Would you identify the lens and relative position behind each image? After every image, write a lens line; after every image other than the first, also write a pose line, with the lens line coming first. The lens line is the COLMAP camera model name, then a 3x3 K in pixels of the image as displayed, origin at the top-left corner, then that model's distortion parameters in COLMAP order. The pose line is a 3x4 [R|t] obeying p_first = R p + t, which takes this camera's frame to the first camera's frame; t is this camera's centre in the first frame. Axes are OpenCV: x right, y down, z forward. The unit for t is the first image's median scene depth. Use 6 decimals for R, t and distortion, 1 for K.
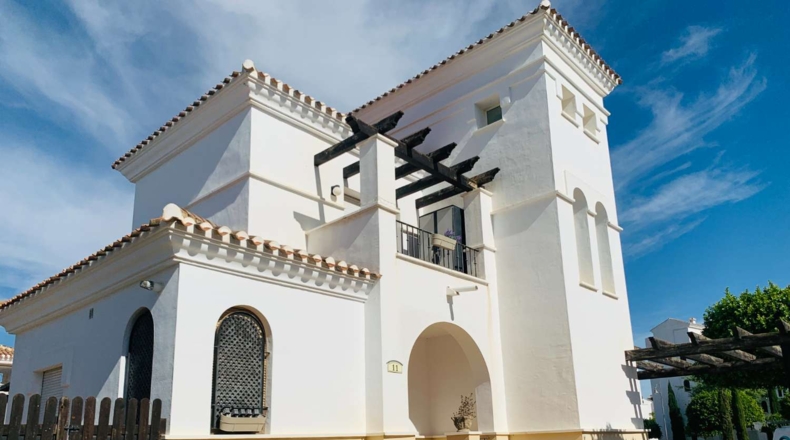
lens RADIAL K [[590.9, 0, 395.4], [0, 590.9, 235.0], [0, 0, 1]] dist [0.006111, 0.001172]
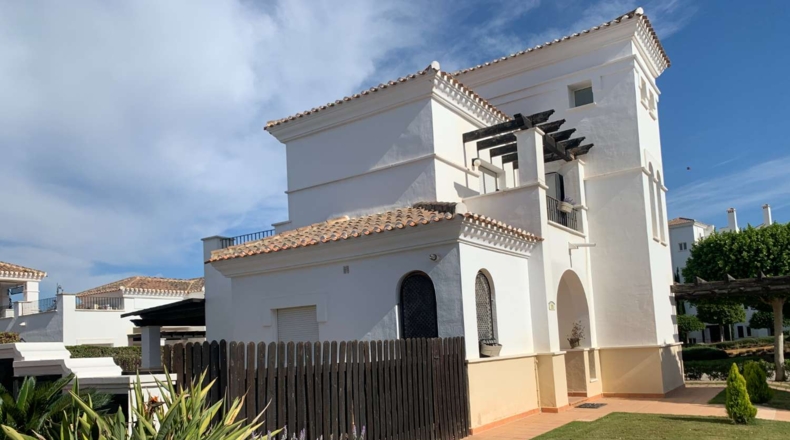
lens RADIAL K [[613.1, 0, 395.0], [0, 613.1, 220.0], [0, 0, 1]] dist [-0.009280, 0.000182]
pose [[0.989630, 0.011905, 0.143146, -0.453428], [-0.031498, 0.990290, 0.135399, -0.124198], [-0.140144, -0.138504, 0.980396, -0.253964]]
